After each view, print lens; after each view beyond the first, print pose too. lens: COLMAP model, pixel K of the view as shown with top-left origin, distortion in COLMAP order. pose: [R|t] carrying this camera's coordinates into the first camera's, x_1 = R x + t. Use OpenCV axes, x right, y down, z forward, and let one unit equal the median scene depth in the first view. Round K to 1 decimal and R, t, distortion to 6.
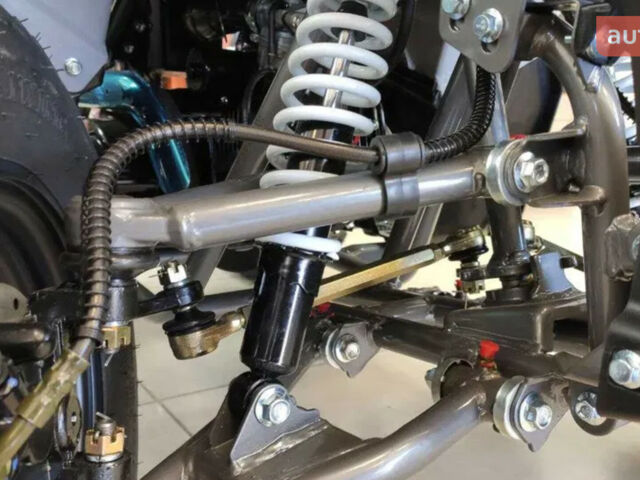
lens RADIAL K [[670.2, 0, 320.0], [0, 670.2, 240.0], [0, 0, 1]] dist [0.146169, -0.214467]
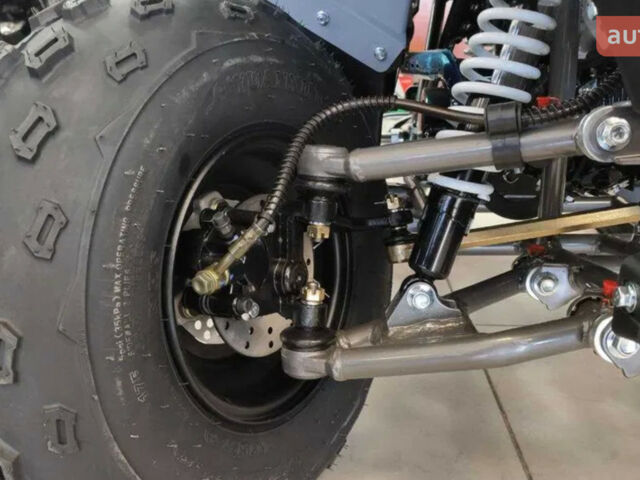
lens RADIAL K [[670.2, 0, 320.0], [0, 670.2, 240.0], [0, 0, 1]] dist [0.146169, -0.214467]
pose [[0.790616, 0.115691, -0.601283, 0.584229], [-0.081830, 0.993143, 0.083491, 0.023291], [0.606820, -0.016806, 0.794662, -0.246285]]
